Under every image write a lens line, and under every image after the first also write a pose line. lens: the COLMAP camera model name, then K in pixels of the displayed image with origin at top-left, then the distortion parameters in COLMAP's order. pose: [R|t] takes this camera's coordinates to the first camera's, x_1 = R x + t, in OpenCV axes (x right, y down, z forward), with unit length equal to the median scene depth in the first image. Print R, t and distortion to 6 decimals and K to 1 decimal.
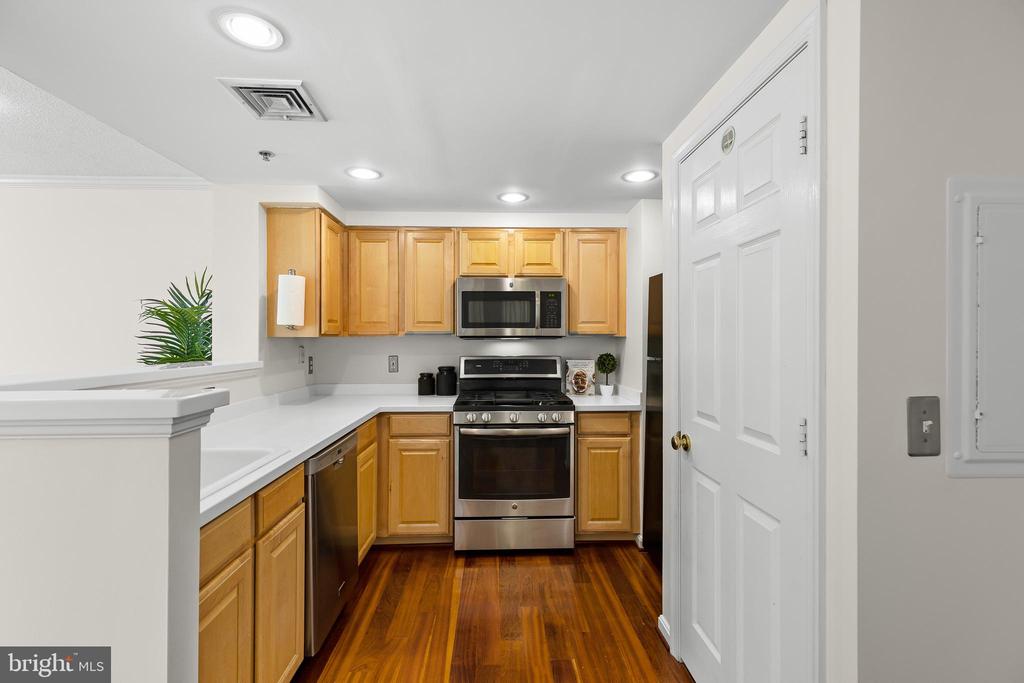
lens RADIAL K [[461.0, 0, 513.2], [0, 461.0, 338.3], [0, 0, 1]] dist [0.008894, -0.001191]
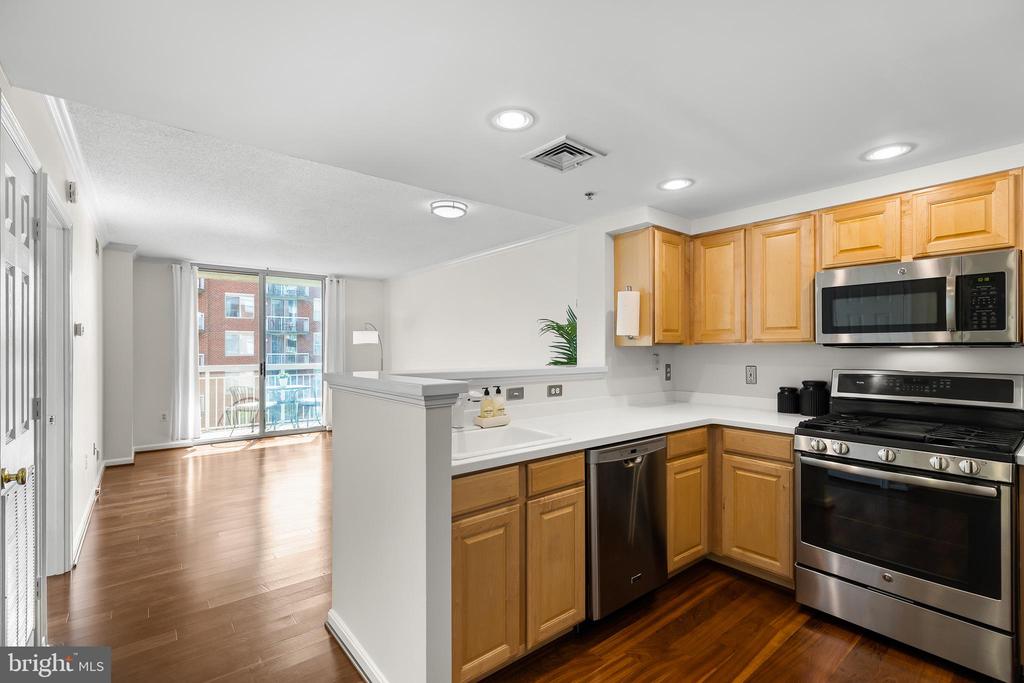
lens RADIAL K [[461.0, 0, 508.3], [0, 461.0, 345.8], [0, 0, 1]] dist [0.008894, -0.001191]
pose [[0.595117, -0.003731, -0.803630, 0.227585], [0.001763, 0.999993, -0.003337, 0.000722], [0.803637, 0.000569, 0.595119, 0.083250]]
